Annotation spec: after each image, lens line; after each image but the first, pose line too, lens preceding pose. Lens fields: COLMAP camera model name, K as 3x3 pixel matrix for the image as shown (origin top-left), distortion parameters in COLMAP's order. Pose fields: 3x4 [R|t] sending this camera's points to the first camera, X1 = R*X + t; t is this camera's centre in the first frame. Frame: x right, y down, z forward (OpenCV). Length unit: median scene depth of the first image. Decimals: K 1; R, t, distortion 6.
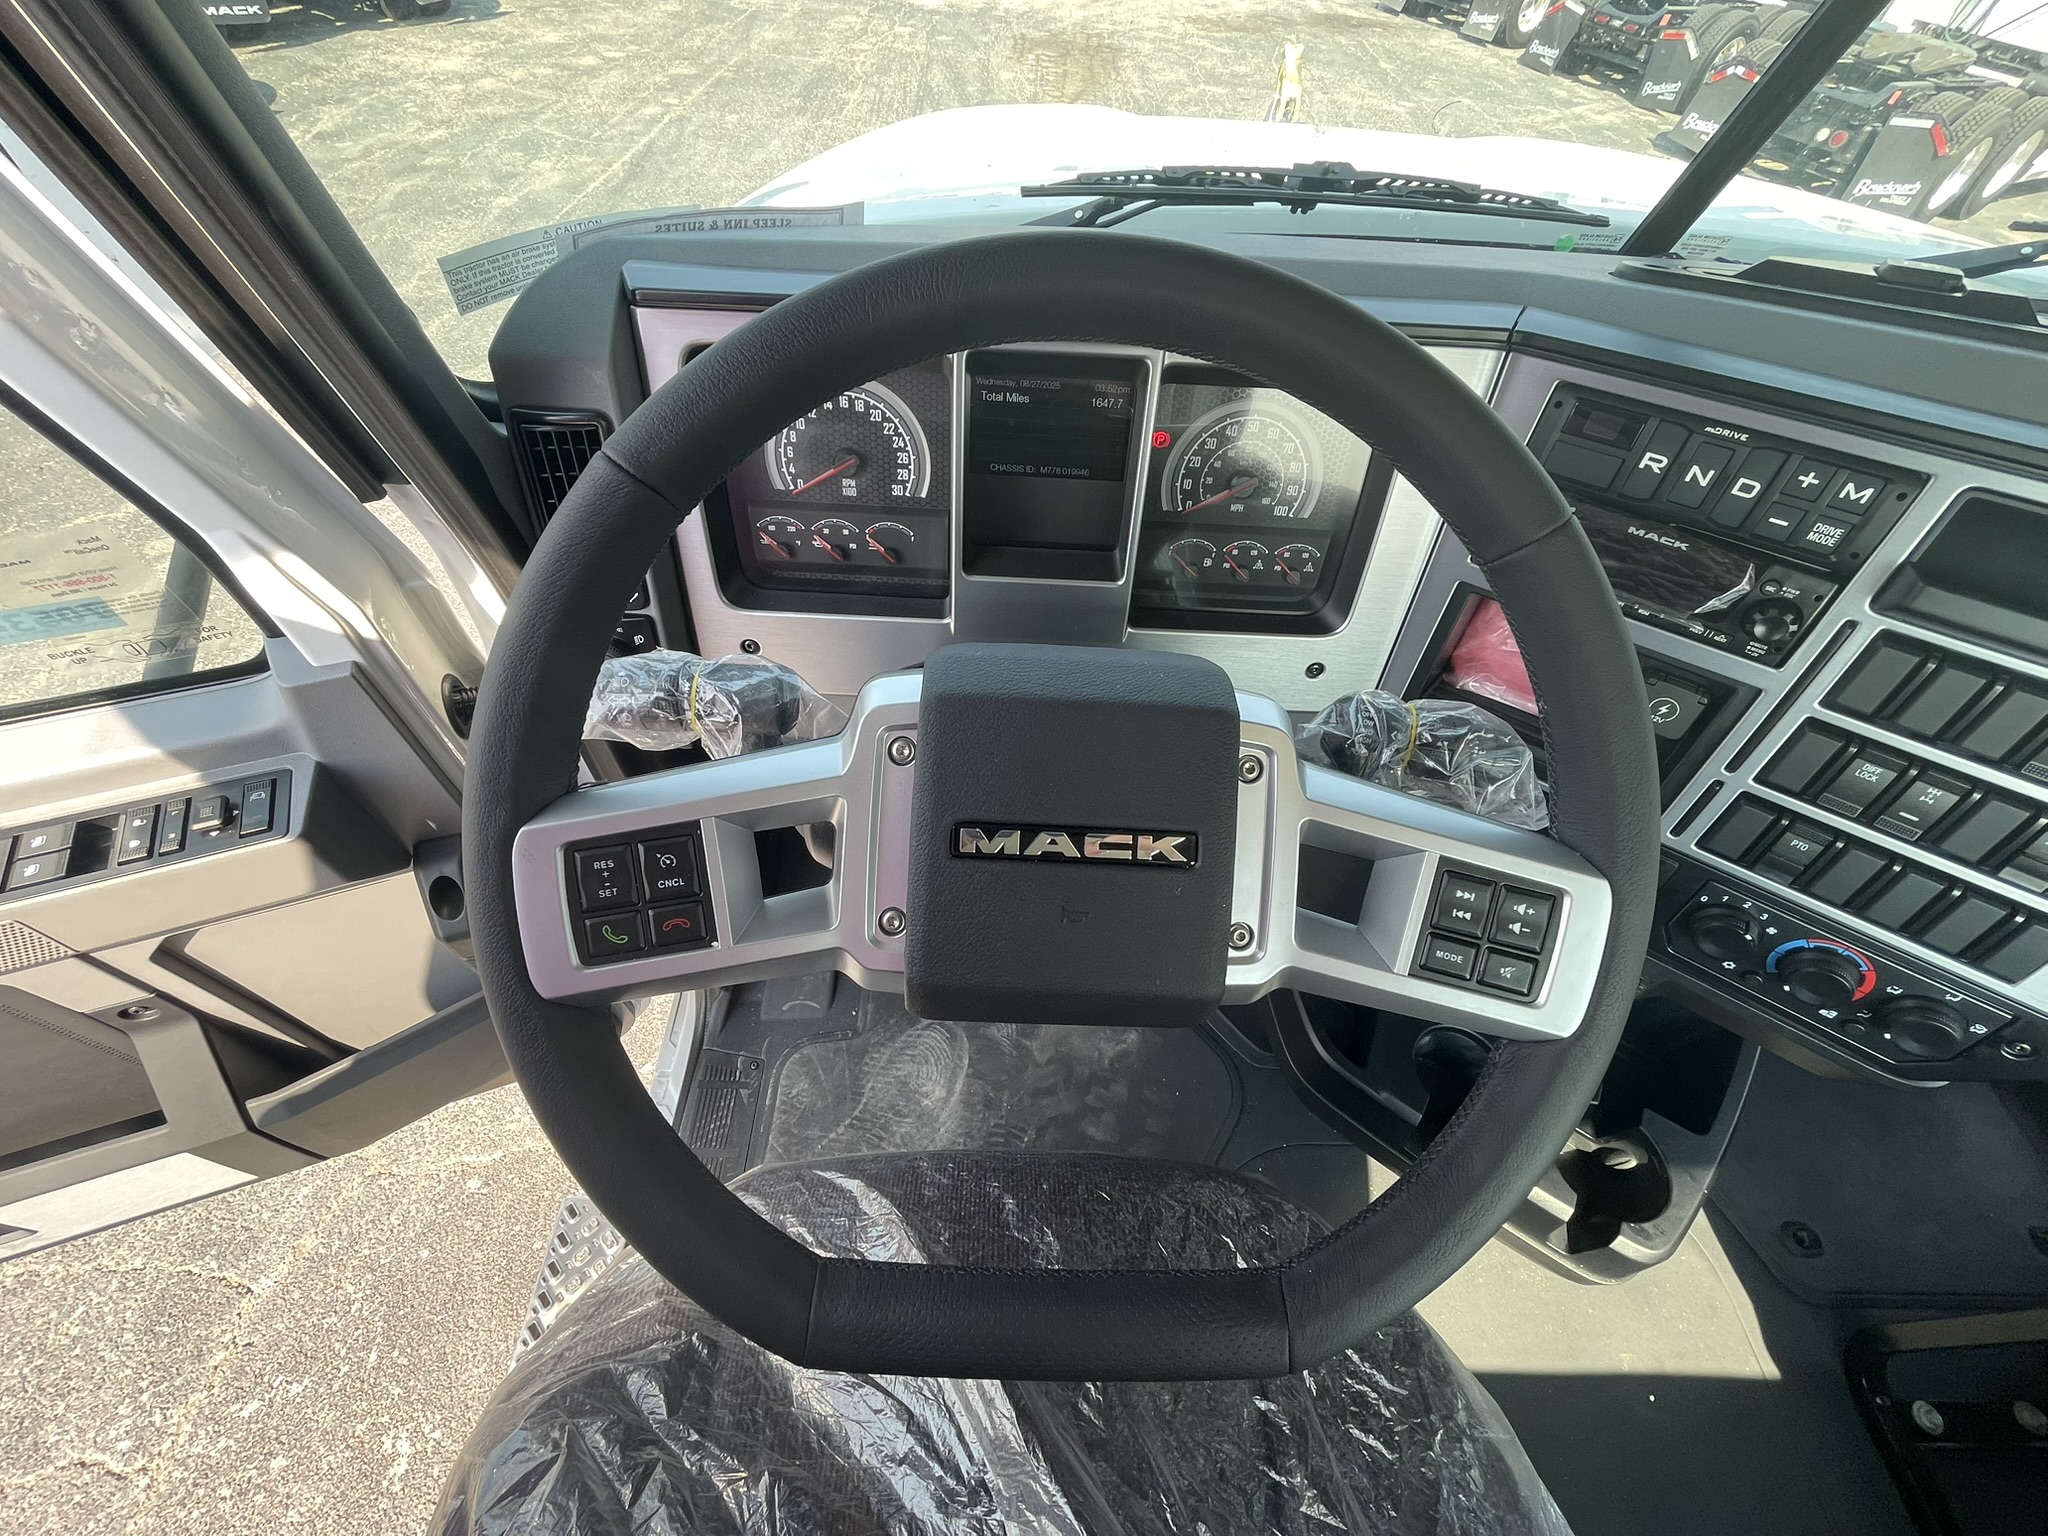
lens RADIAL K [[818.7, 0, 1012.2], [0, 818.7, 776.2], [0, 0, 1]] dist [-0.003973, -0.000478]
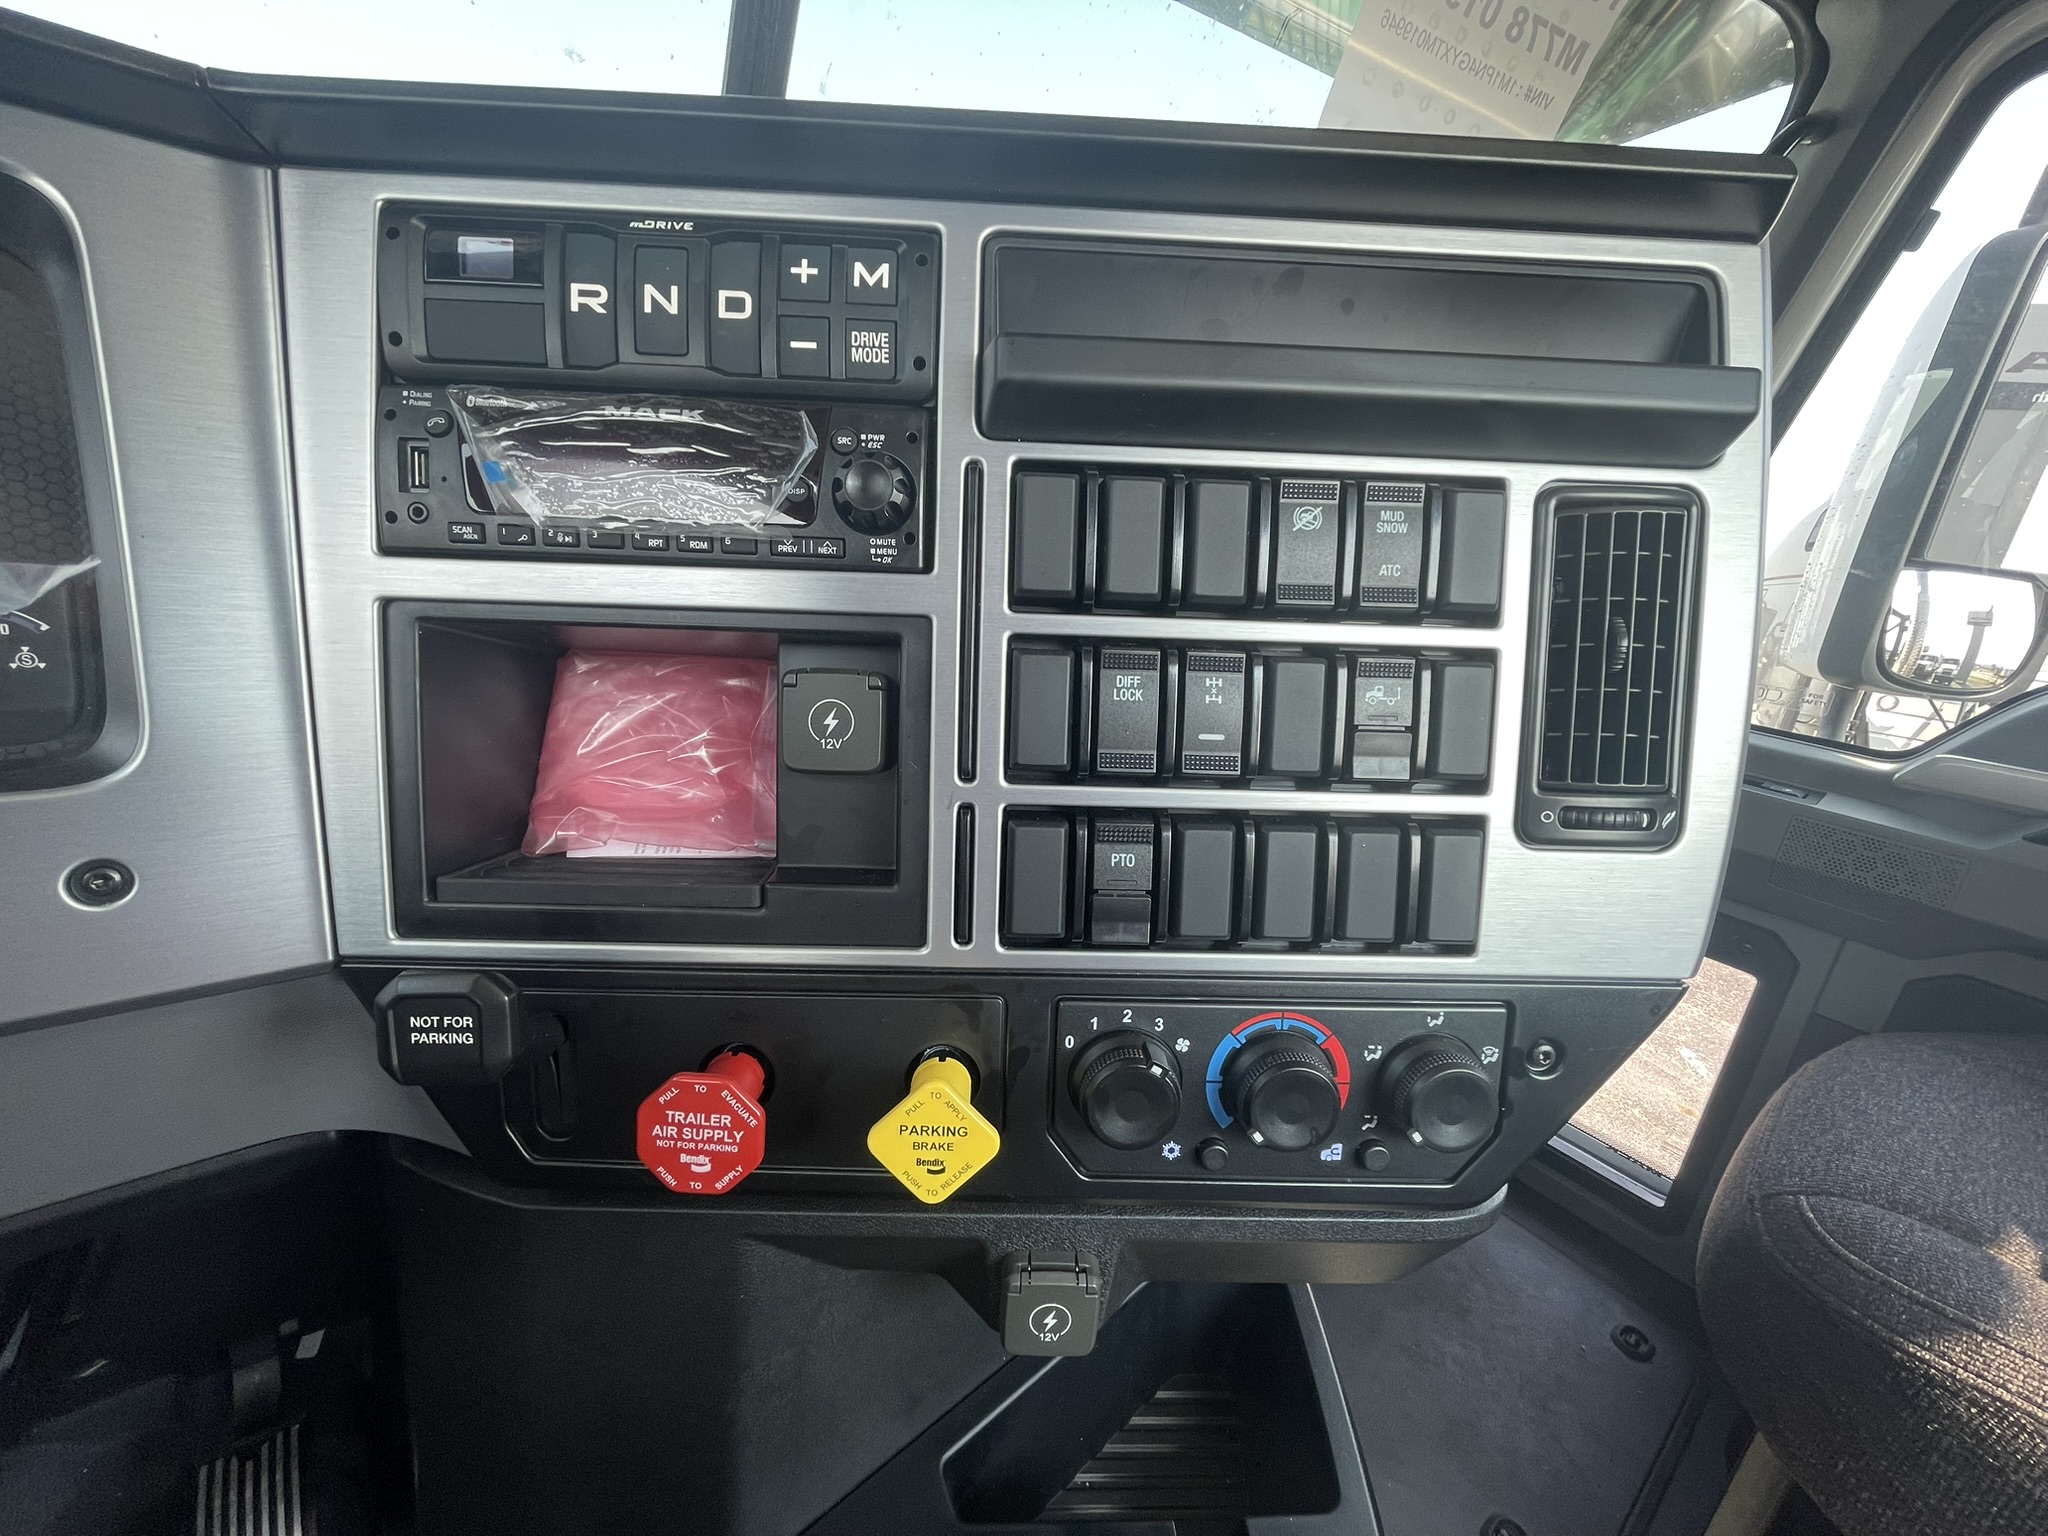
lens RADIAL K [[818.7, 0, 1020.0], [0, 818.7, 761.3], [0, 0, 1]] dist [-0.003973, -0.000478]
pose [[0.766551, -0.143259, 0.626000, 0.605261], [0.447856, 0.817883, -0.361238, 0.202898], [-0.460244, 0.557265, 0.691108, 0.642740]]
